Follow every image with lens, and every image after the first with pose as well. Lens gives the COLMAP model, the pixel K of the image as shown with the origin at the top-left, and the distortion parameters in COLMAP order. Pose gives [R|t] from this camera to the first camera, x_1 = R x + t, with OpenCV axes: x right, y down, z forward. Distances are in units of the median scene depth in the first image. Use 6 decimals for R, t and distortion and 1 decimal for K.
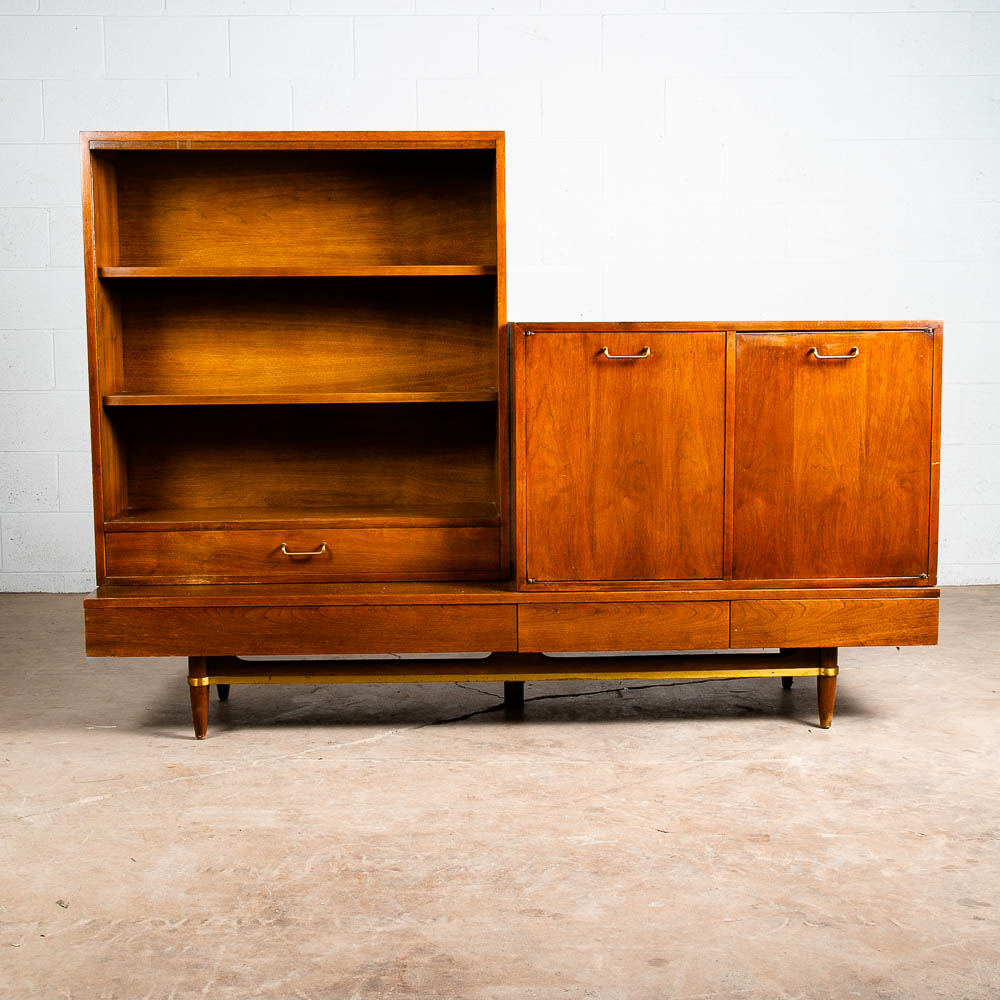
lens RADIAL K [[1584.6, 0, 497.5], [0, 1584.6, 522.8], [0, 0, 1]] dist [0.009754, 0.000000]
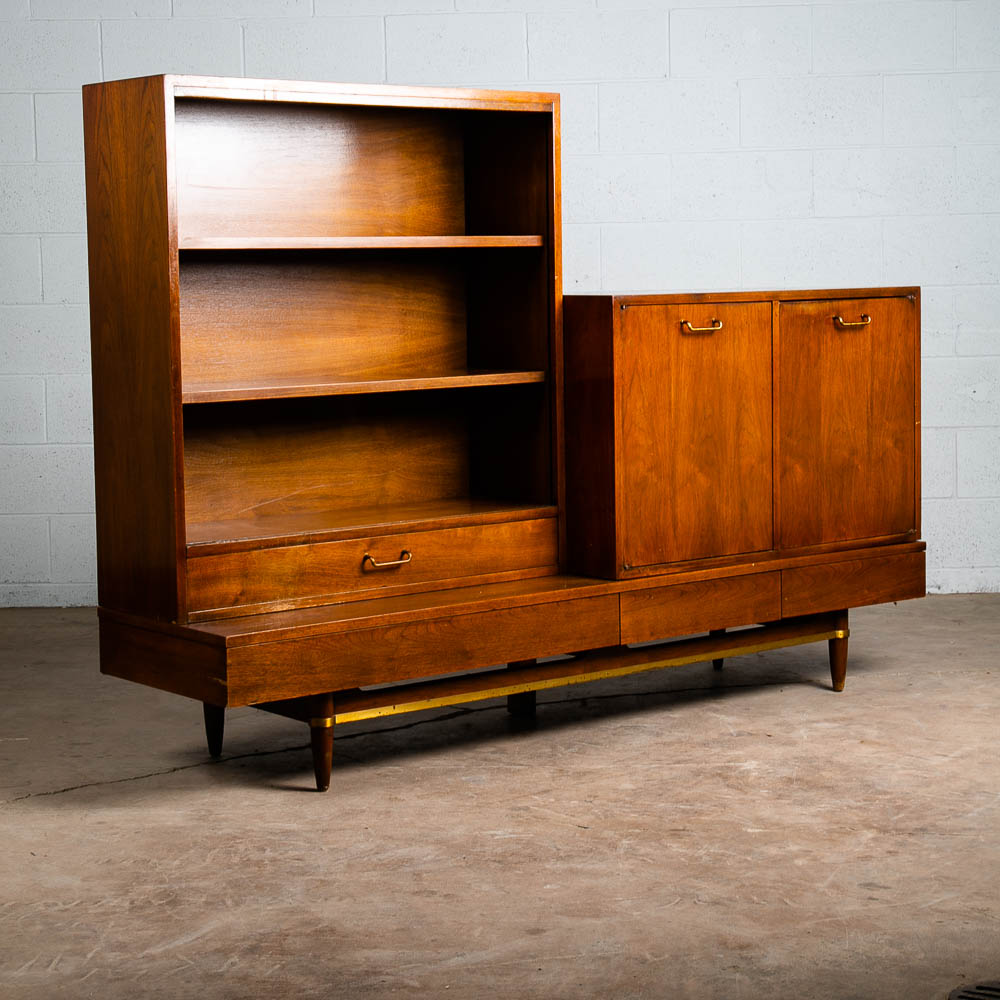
lens RADIAL K [[2093.6, 0, 504.3], [0, 2093.6, 445.7], [0, 0, 1]] dist [0.113916, 0.000000]
pose [[0.823072, -0.056708, 0.565098, -0.739209], [0.082441, 0.996393, -0.020088, -0.016882], [-0.561921, 0.063122, 0.824779, 0.007527]]
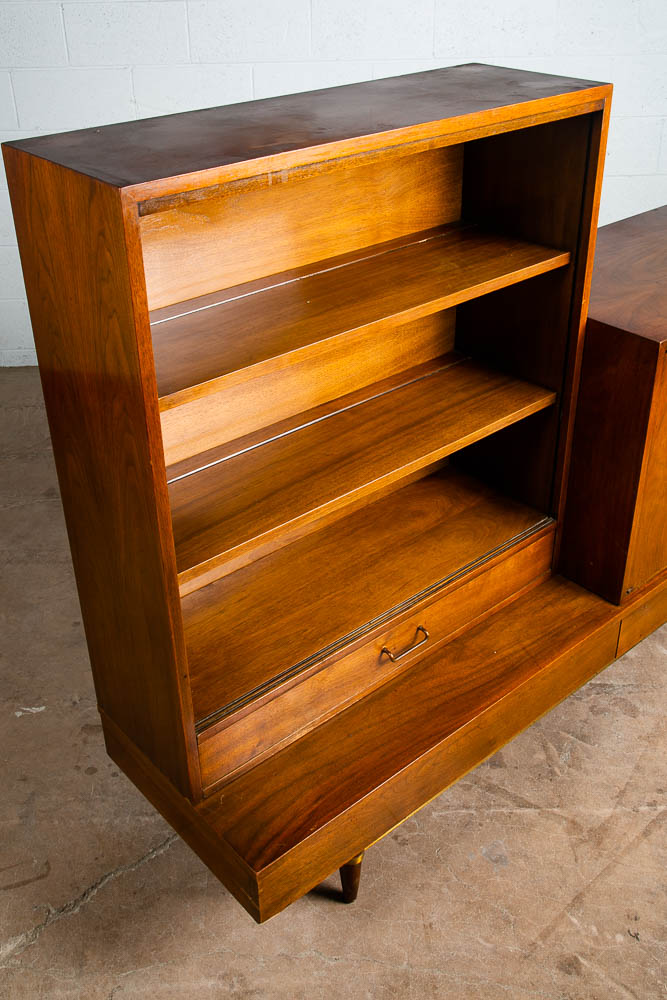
lens RADIAL K [[987.8, 0, 342.4], [0, 987.8, 438.6], [0, 0, 1]] dist [-0.016727, 0.000000]
pose [[0.794593, -0.298695, 0.528586, -0.394106], [0.084302, 0.916459, 0.391148, -0.287708], [-0.601261, -0.266243, 0.753392, 0.686372]]
